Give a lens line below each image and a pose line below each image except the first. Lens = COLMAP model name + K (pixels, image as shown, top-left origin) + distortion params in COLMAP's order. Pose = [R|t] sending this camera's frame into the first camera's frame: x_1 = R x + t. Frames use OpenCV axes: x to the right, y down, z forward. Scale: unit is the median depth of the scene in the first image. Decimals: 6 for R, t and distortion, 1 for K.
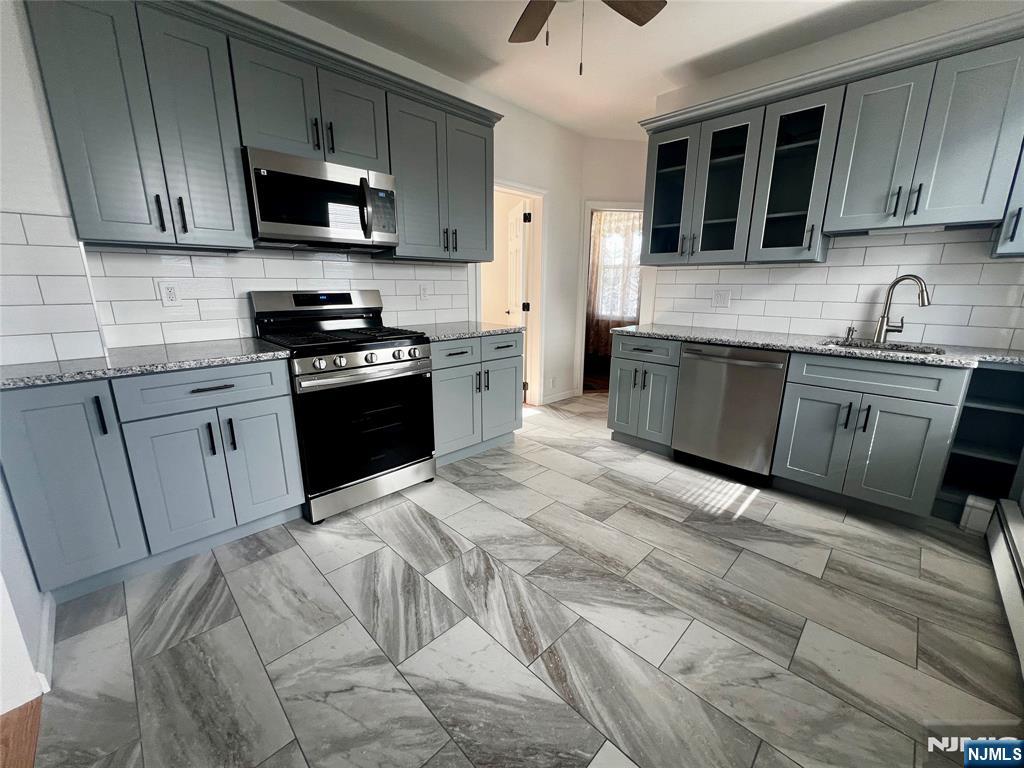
lens RADIAL K [[408.6, 0, 513.8], [0, 408.6, 382.2], [0, 0, 1]] dist [-0.002989, 0.000692]
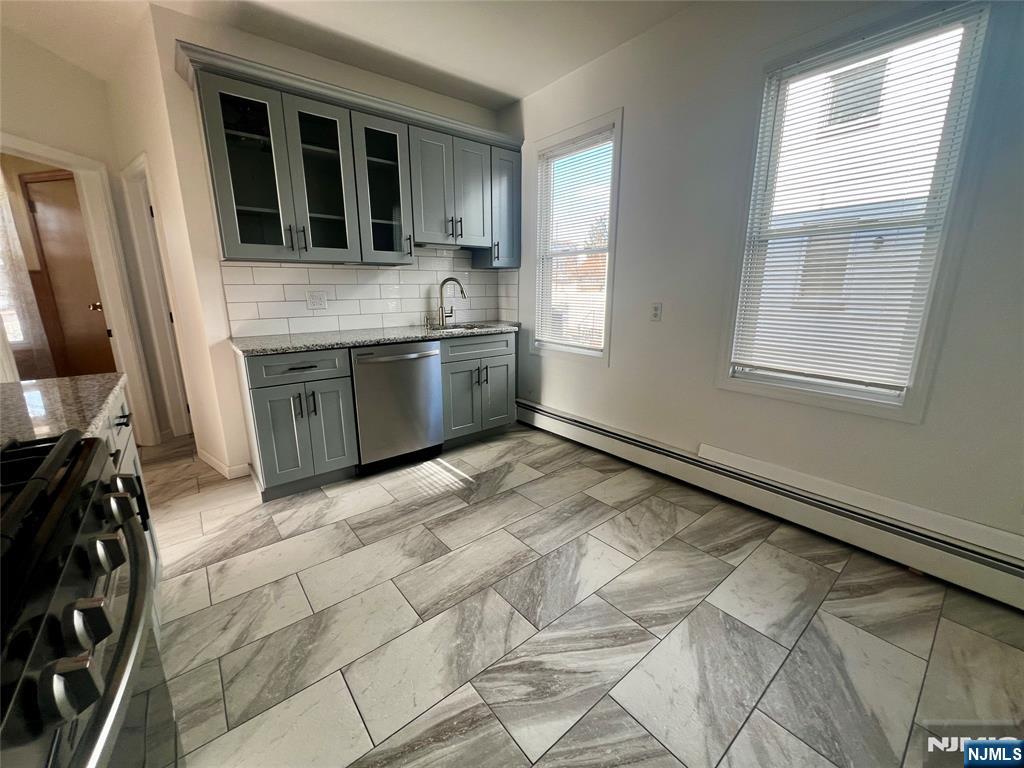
lens RADIAL K [[408.6, 0, 511.2], [0, 408.6, 382.2], [0, 0, 1]] dist [-0.002989, 0.000692]
pose [[0.107264, -0.232365, 0.966696, -0.554489], [0.234197, 0.950851, 0.202570, -0.160094], [-0.966254, 0.204669, 0.156411, 0.669266]]
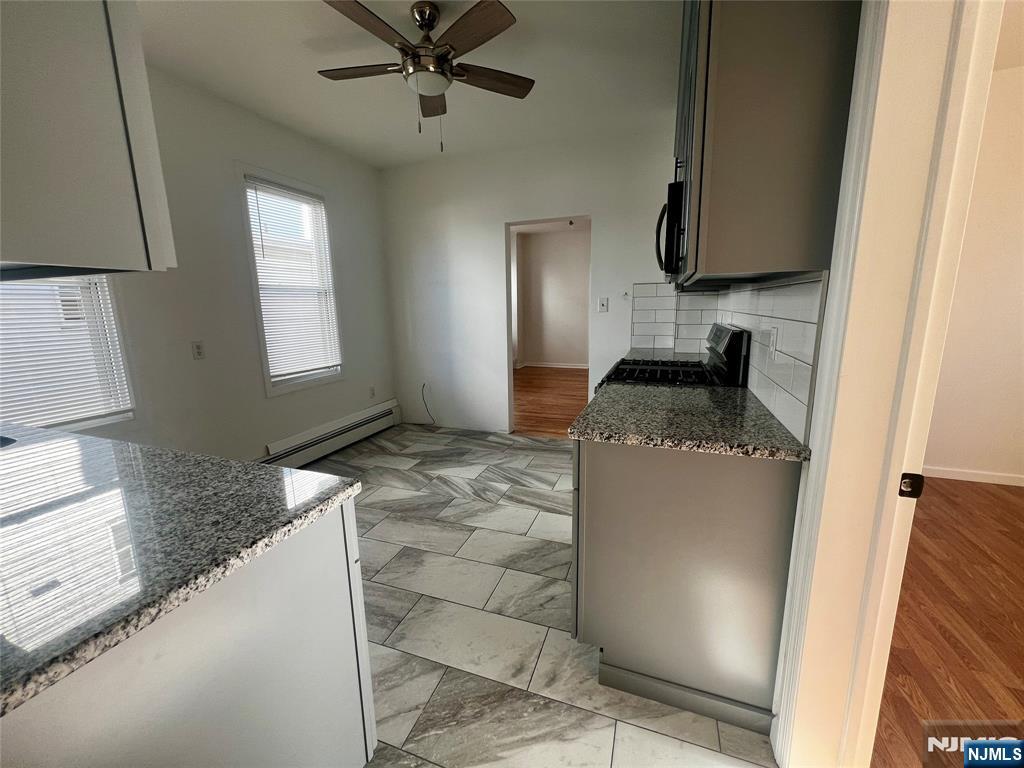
lens RADIAL K [[408.6, 0, 512.2], [0, 408.6, 382.6], [0, 0, 1]] dist [-0.002989, 0.000692]
pose [[-0.908879, 0.087322, -0.407817, 0.360915], [-0.086044, 0.917539, 0.388225, -0.481594], [0.408088, 0.387939, -0.826418, 1.842354]]
